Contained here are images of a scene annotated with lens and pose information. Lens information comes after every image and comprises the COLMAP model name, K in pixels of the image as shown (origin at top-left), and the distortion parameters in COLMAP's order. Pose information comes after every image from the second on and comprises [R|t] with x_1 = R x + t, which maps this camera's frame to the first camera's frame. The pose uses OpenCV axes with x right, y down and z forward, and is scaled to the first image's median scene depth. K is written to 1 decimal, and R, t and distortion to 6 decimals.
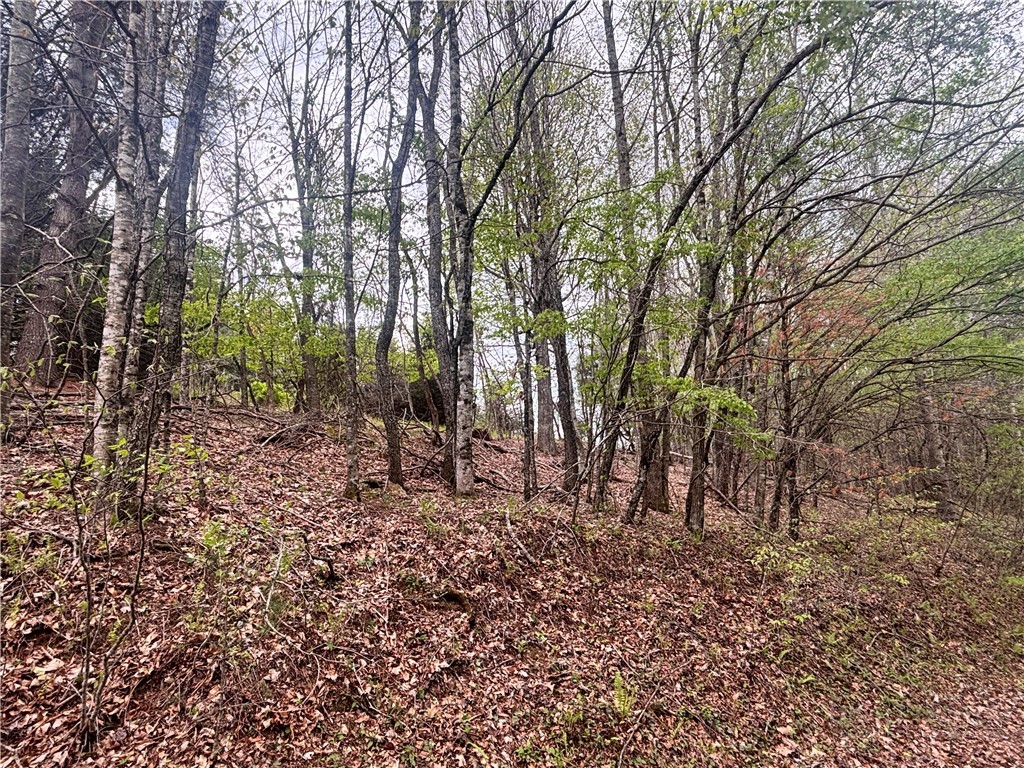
lens RADIAL K [[554.6, 0, 510.4], [0, 554.6, 384.2], [0, 0, 1]] dist [-0.000614, 0.000423]
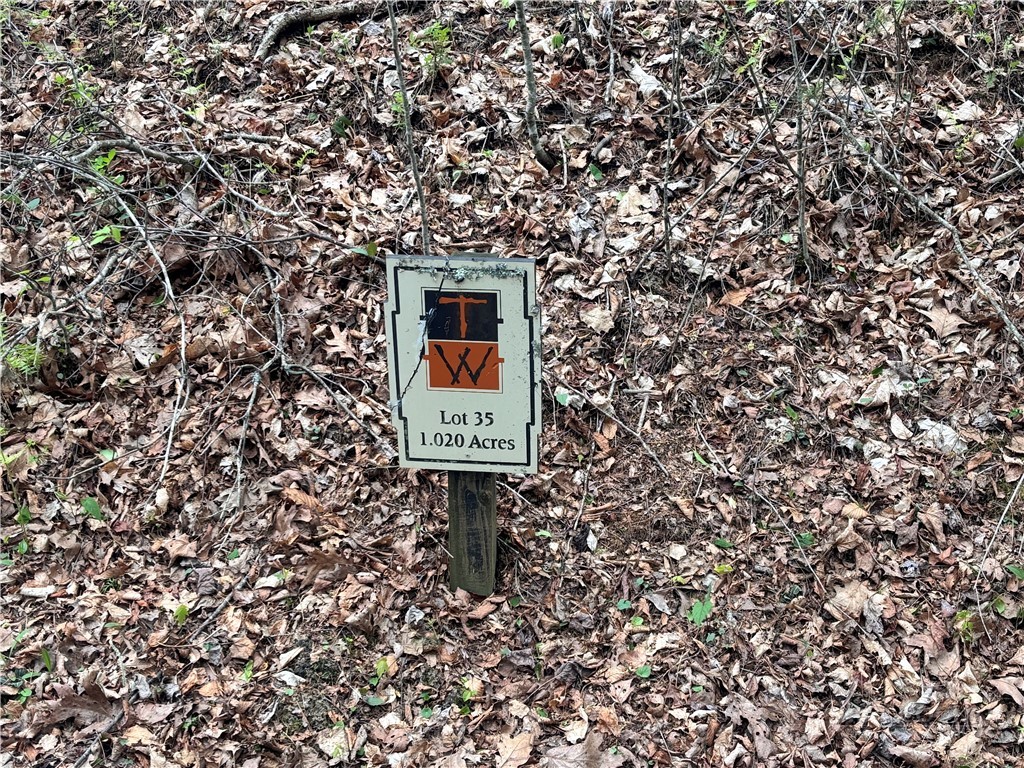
lens RADIAL K [[1418.1, 0, 516.5], [0, 1418.1, 384.7], [0, 0, 1]] dist [0.103912, 0.000000]
pose [[0.687384, 0.242526, -0.684605, -0.151649], [0.118838, 0.892340, 0.435438, 0.109372], [0.716506, -0.380671, 0.584559, -0.123788]]
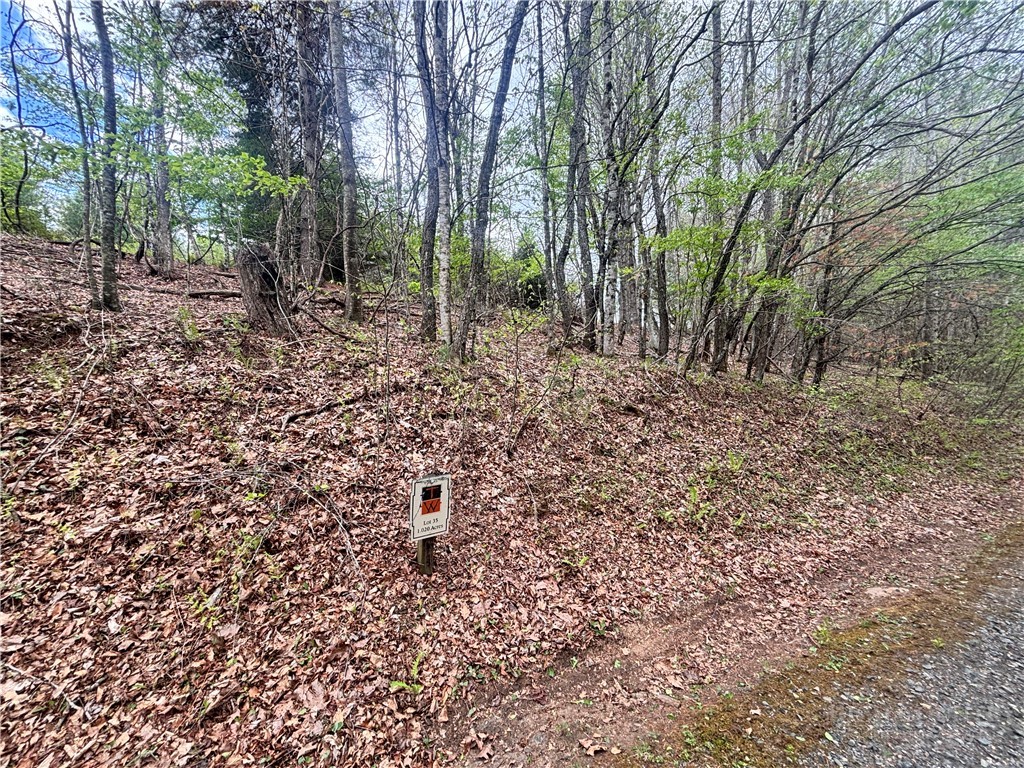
lens RADIAL K [[415.7, 0, 511.0], [0, 415.7, 383.7], [0, 0, 1]] dist [-0.002553, 0.000127]
pose [[0.992678, 0.015962, -0.119730, -0.482749], [0.012189, 0.972934, 0.230760, -0.006380], [0.120173, -0.230530, 0.965616, -0.446083]]
